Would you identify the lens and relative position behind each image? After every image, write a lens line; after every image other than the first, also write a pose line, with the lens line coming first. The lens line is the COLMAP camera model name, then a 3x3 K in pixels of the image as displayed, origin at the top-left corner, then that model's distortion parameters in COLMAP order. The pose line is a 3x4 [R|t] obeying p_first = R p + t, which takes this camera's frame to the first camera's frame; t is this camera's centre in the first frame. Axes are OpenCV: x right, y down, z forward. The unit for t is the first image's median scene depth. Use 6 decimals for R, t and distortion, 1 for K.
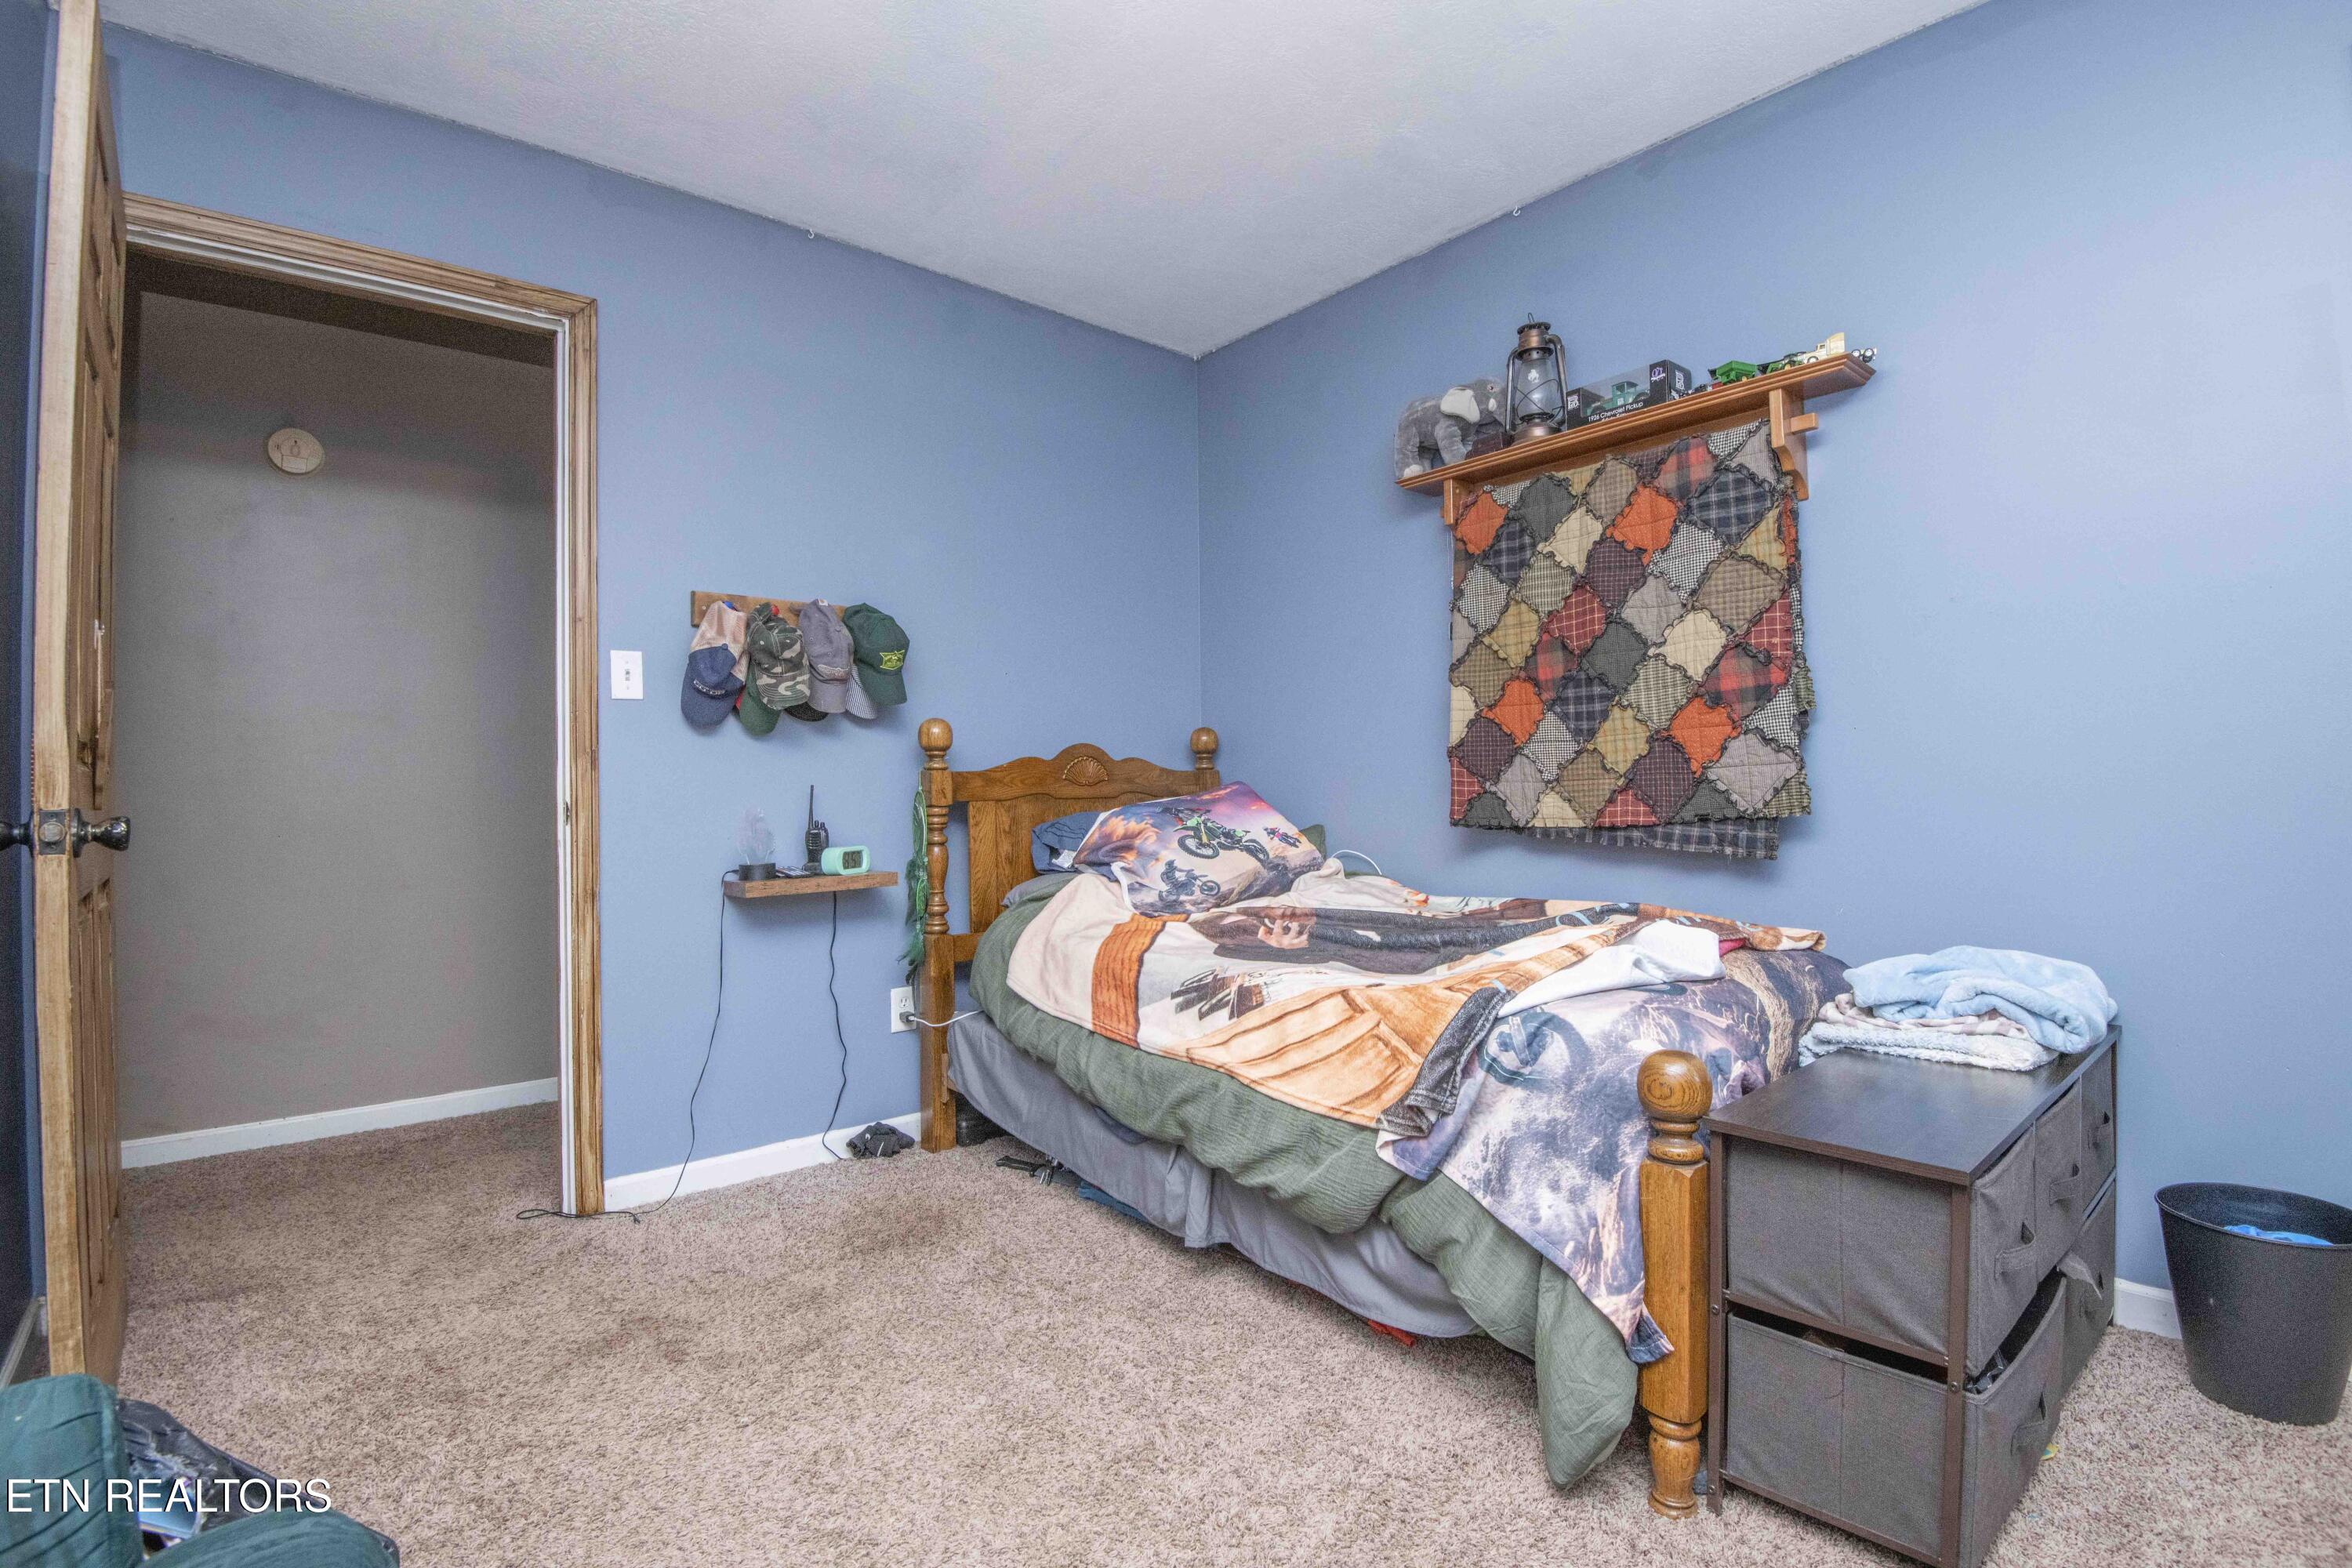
lens RADIAL K [[1087.5, 0, 1188.4], [0, 1087.5, 782.6], [0, 0, 1]] dist [-0.004254, -0.023831]
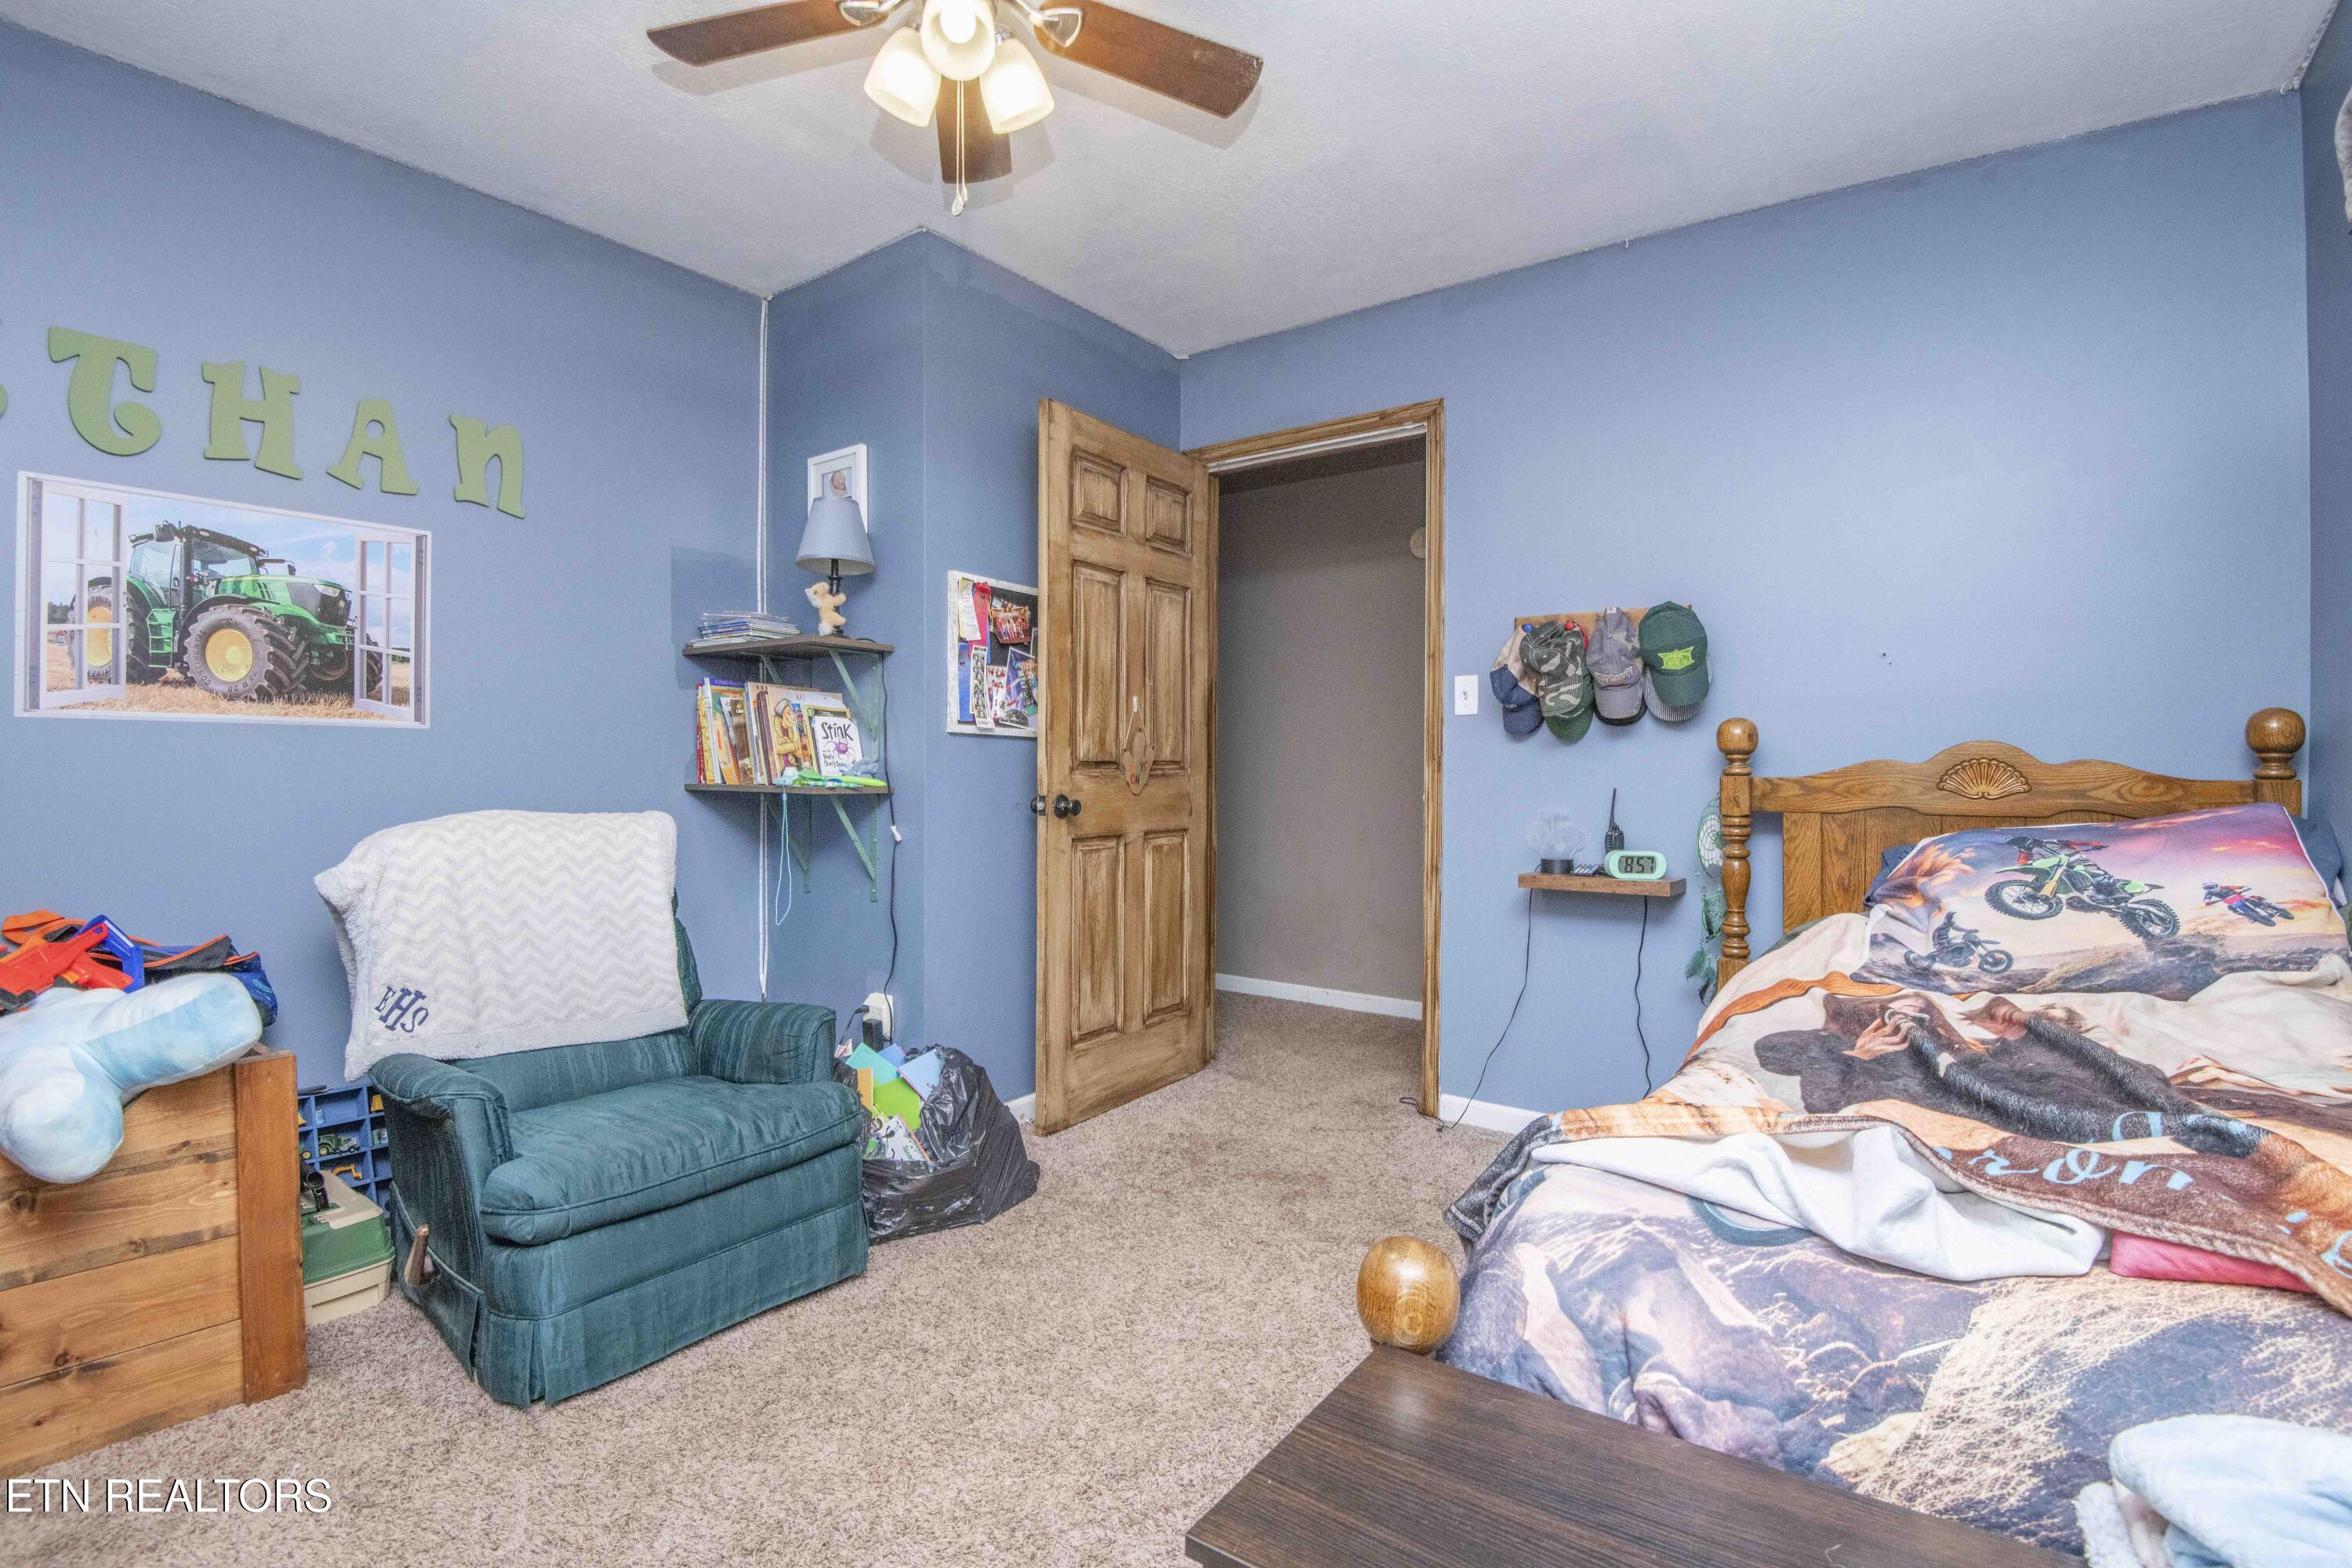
lens RADIAL K [[1087.5, 0, 1188.4], [0, 1087.5, 782.6], [0, 0, 1]] dist [-0.004254, -0.023831]
pose [[0.237115, 0.030957, -0.970988, 0.564419], [-0.001296, 0.999501, 0.031549, -0.035407], [0.971481, -0.006222, 0.237036, 0.369440]]
